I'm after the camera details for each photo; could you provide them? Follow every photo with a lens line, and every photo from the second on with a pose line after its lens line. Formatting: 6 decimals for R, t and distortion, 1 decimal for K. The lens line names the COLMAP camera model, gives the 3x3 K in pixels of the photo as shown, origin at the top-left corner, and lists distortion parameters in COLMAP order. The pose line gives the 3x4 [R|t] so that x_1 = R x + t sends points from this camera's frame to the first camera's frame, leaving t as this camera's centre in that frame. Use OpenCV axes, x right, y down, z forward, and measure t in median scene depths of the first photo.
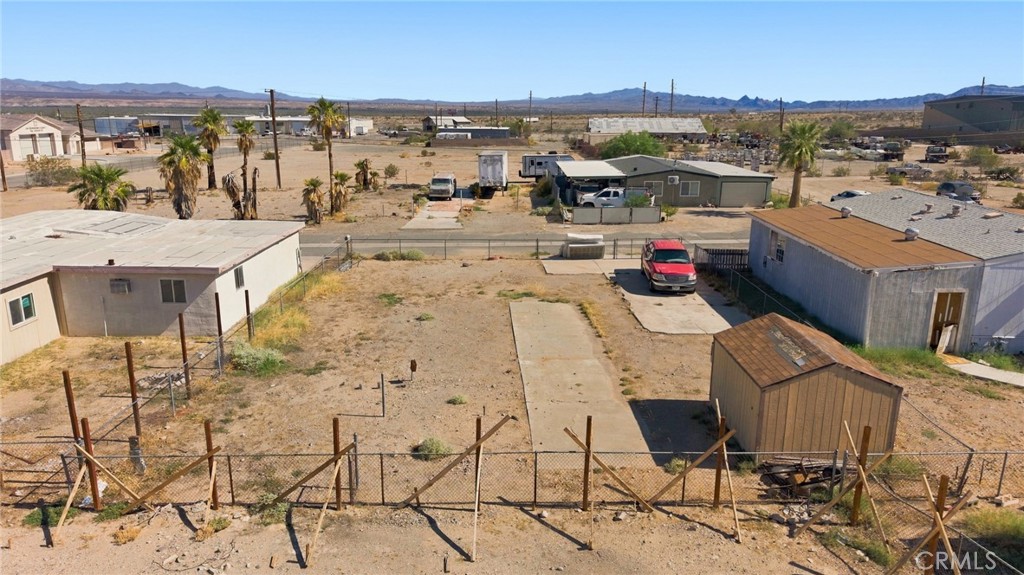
lens RADIAL K [[710.6, 0, 495.3], [0, 710.6, 290.2], [0, 0, 1]] dist [0.076973, -0.121146]
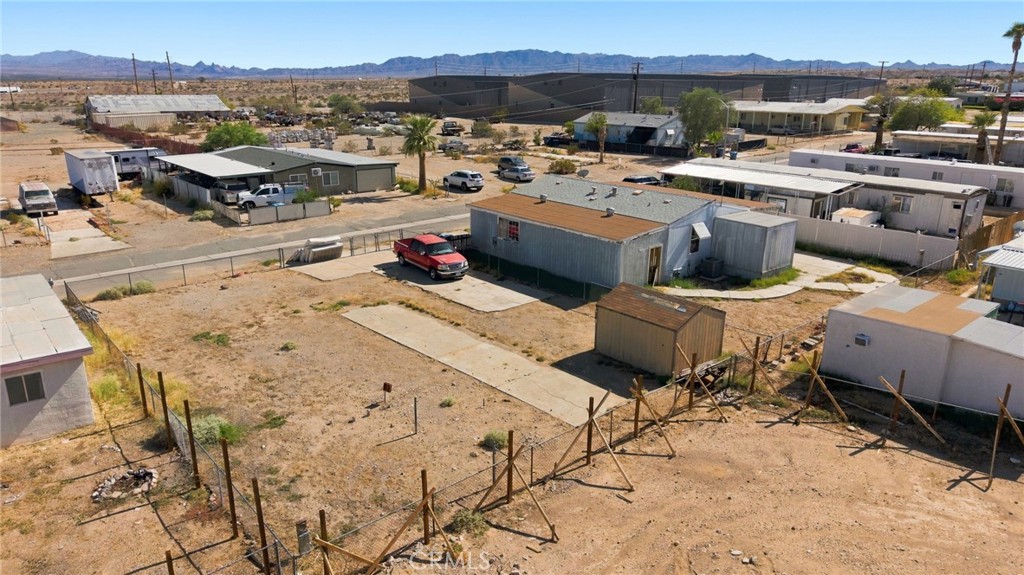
lens RADIAL K [[710.6, 0, 495.3], [0, 710.6, 290.2], [0, 0, 1]] dist [0.076973, -0.121146]
pose [[0.744847, -0.190640, 0.639422, -0.485766], [0.158678, 0.981431, 0.107767, -0.097251], [-0.648093, 0.021192, 0.761266, 0.032610]]
